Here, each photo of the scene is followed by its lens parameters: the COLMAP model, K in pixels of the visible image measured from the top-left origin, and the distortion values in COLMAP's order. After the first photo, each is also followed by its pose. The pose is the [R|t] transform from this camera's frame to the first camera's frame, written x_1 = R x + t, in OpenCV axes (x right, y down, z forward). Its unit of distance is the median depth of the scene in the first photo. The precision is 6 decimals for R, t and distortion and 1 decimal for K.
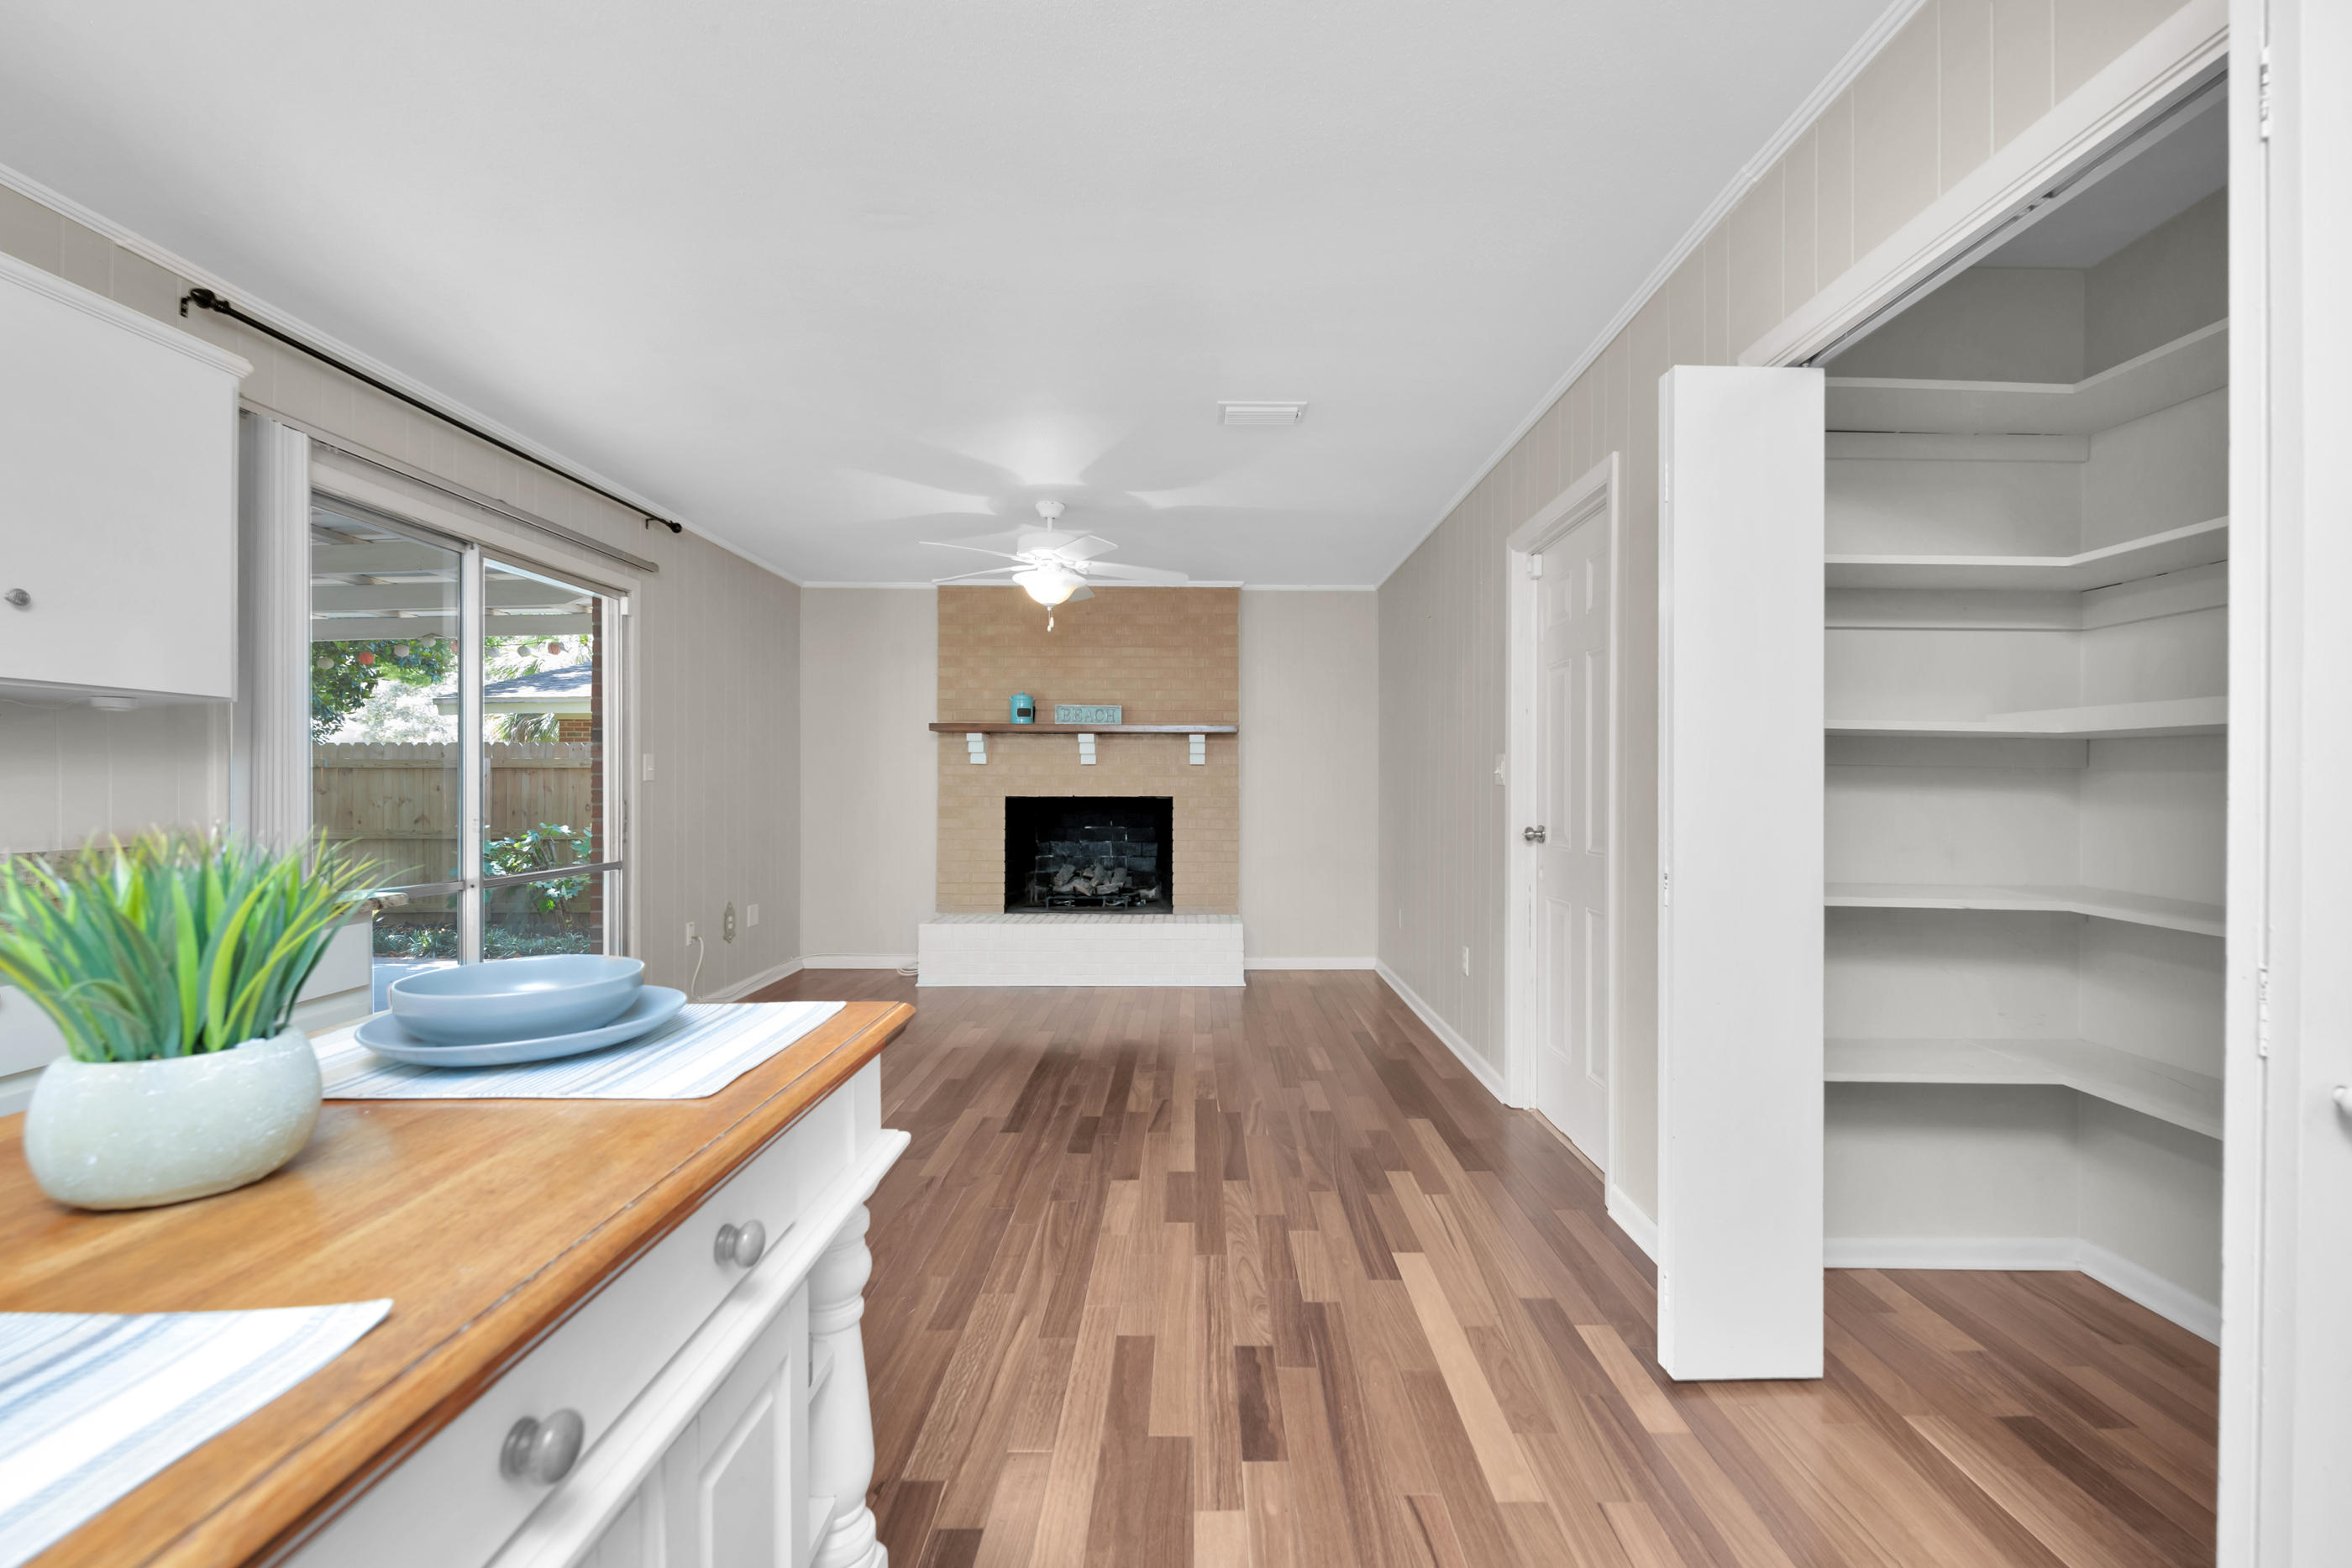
lens RADIAL K [[1046.1, 0, 1187.2], [0, 1046.1, 790.0], [0, 0, 1]] dist [-0.001374, -0.000321]
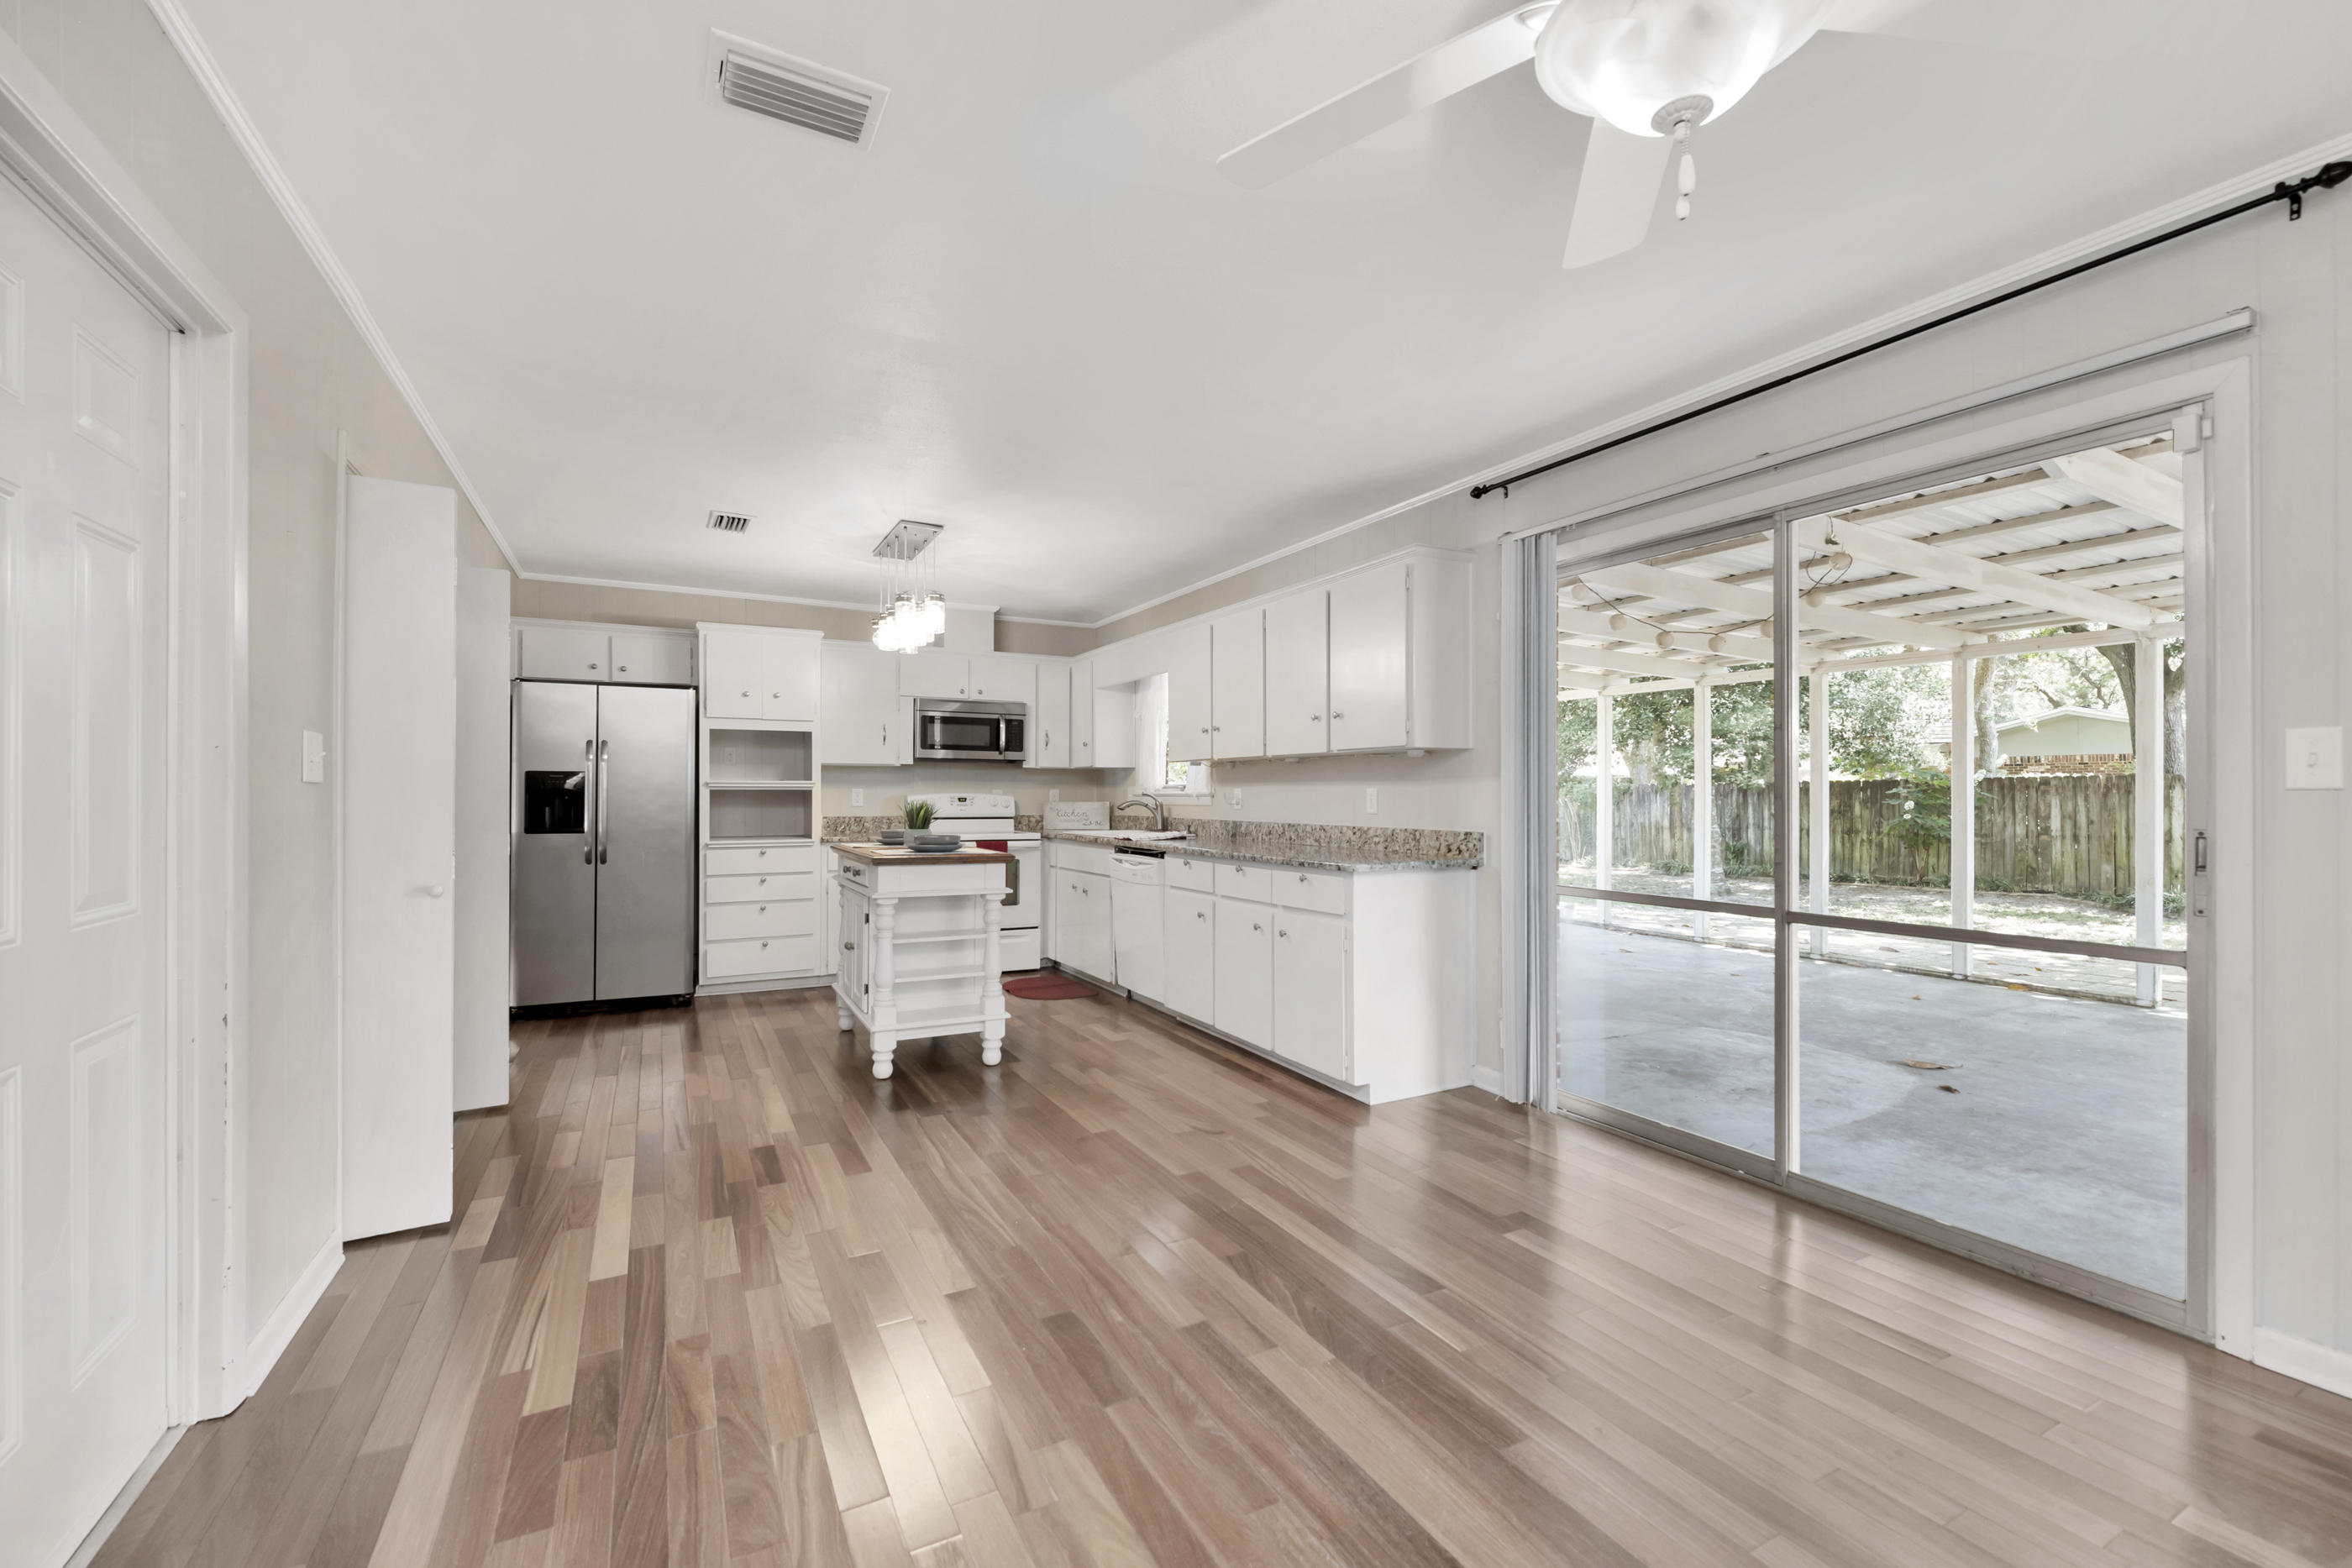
lens RADIAL K [[986.2, 0, 1152.3], [0, 986.2, 785.1], [0, 0, 1]] dist [-0.000569, -0.000567]
pose [[-0.892155, -0.006770, -0.451678, 0.099953], [-0.004540, 0.999972, -0.006021, -0.005148], [0.451706, -0.003321, -0.892161, 1.149653]]
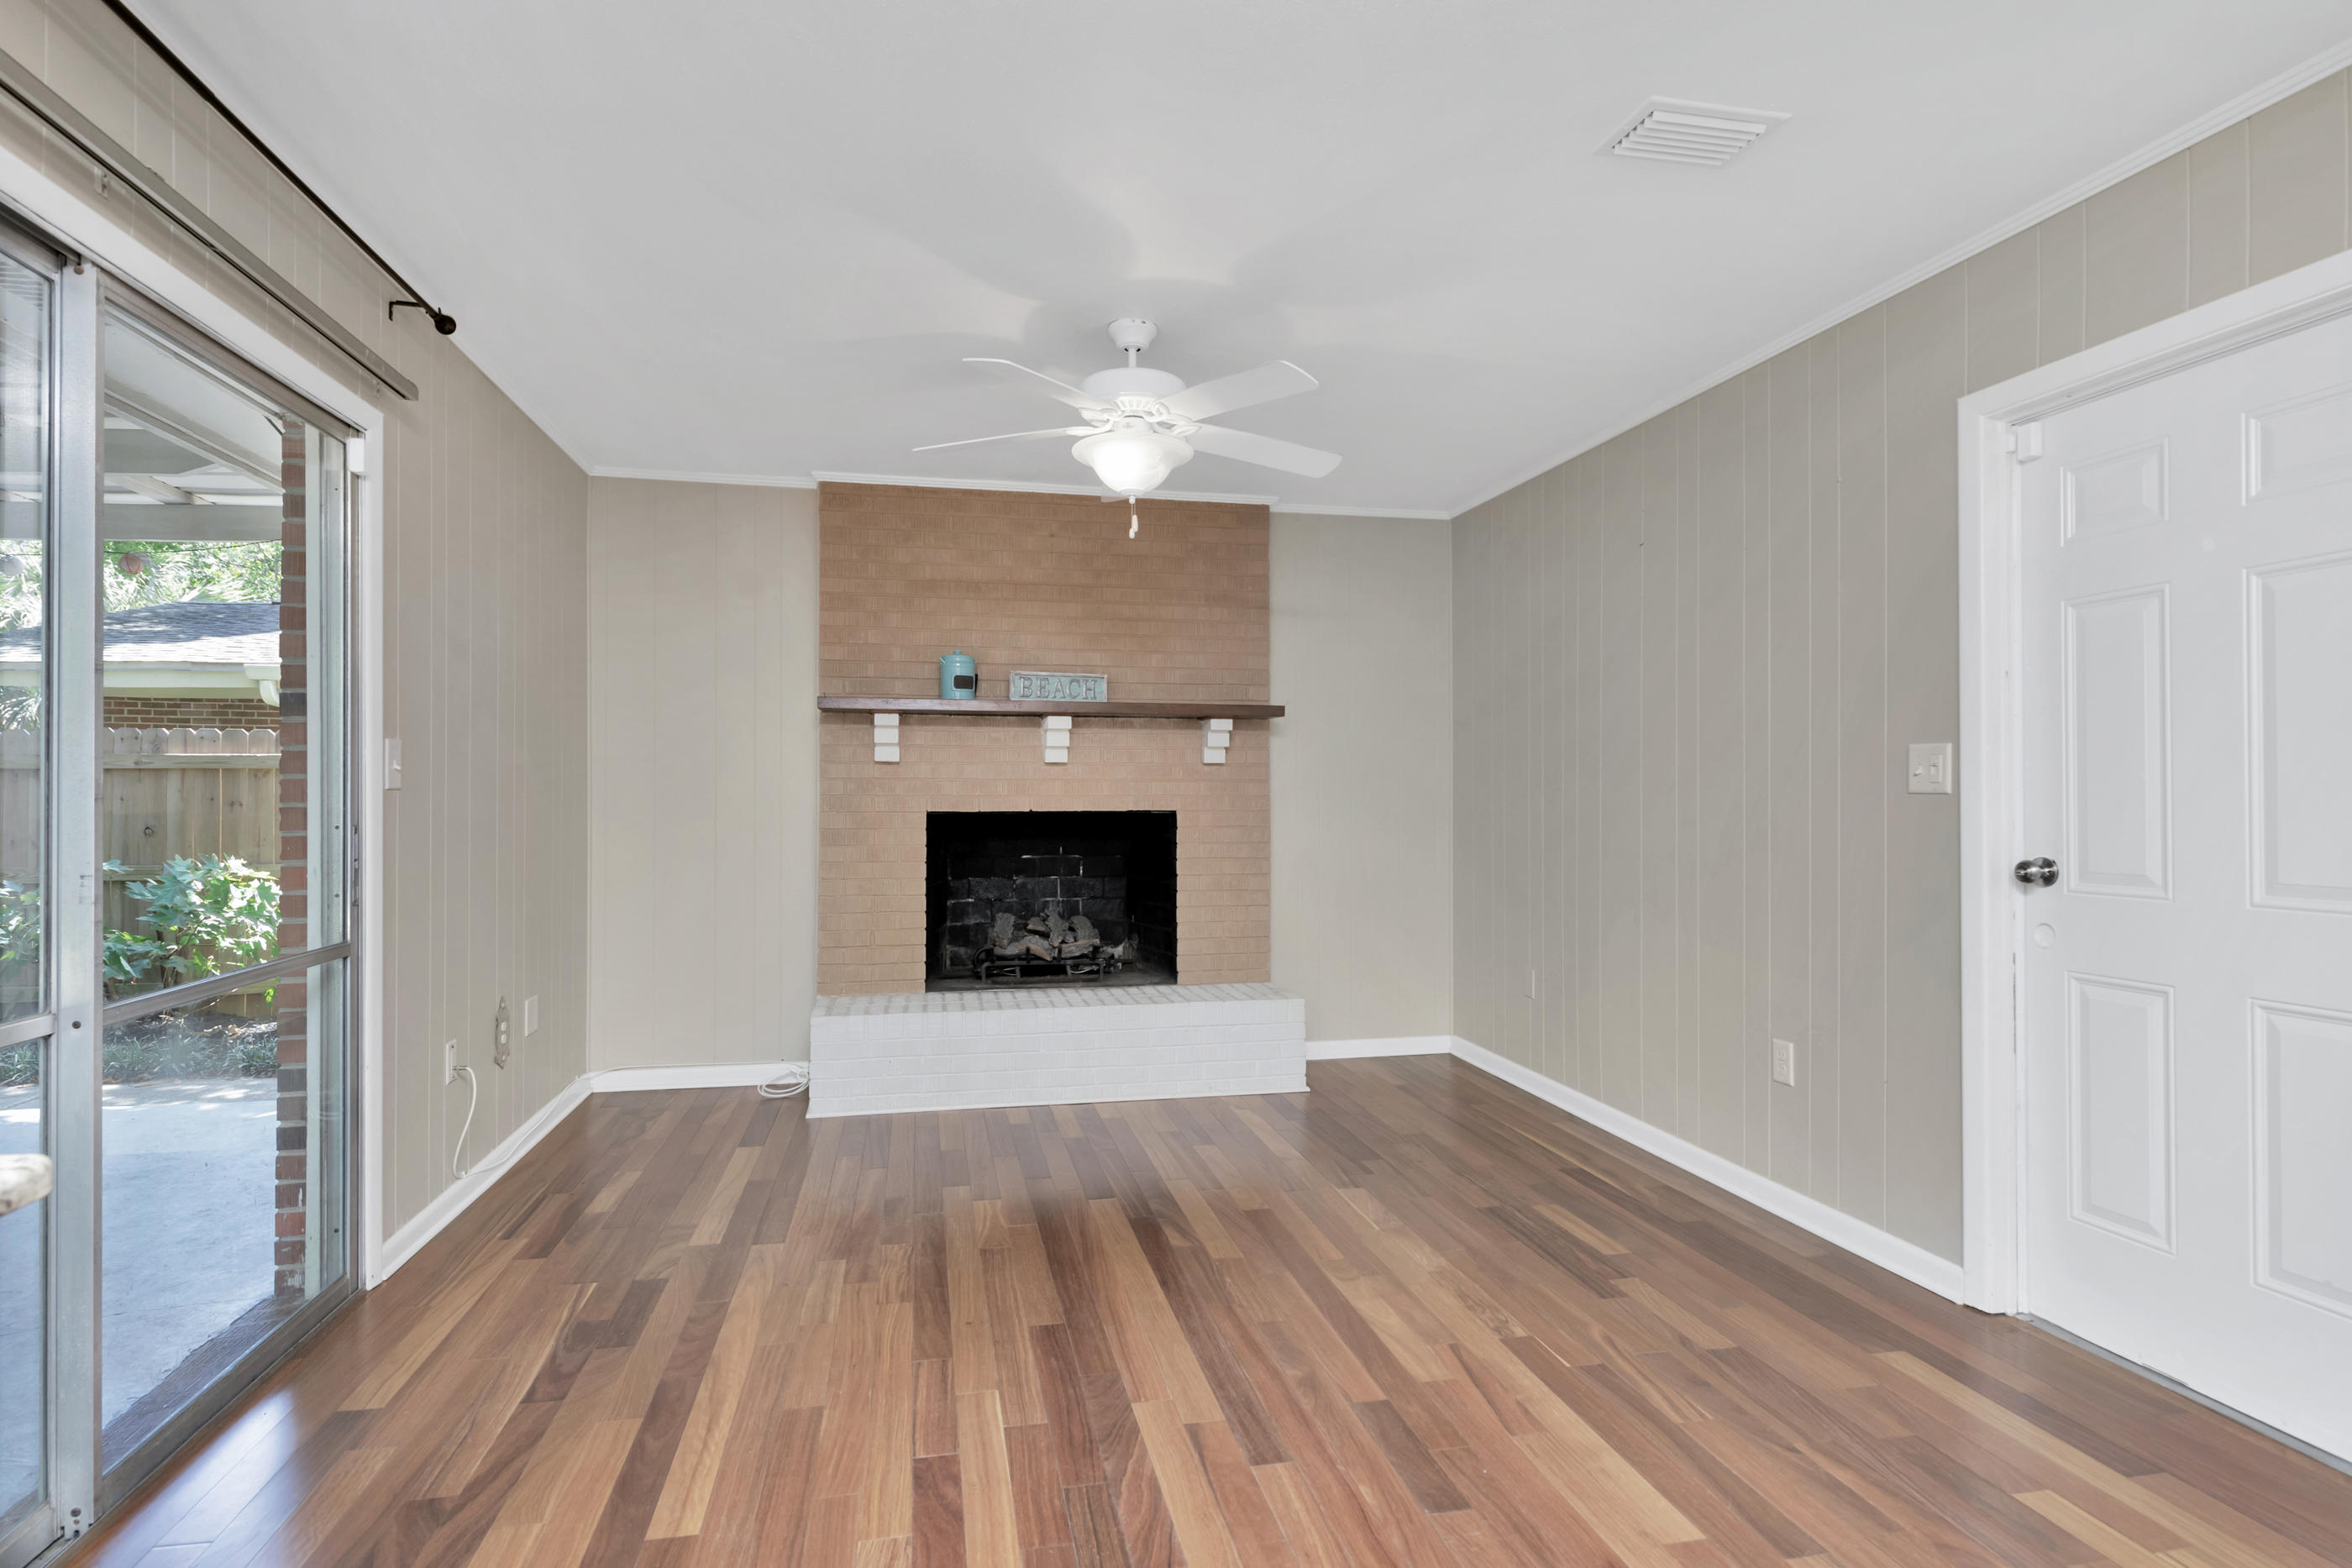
lens RADIAL K [[1232.5, 0, 1132.7], [0, 1232.5, 783.6], [0, 0, 1]] dist [0.021005, -0.016735]
pose [[0.980959, -0.001186, 0.194210, -0.265881], [0.003492, 0.999927, -0.011531, -0.002607], [-0.194182, 0.011990, 0.980892, 0.302513]]
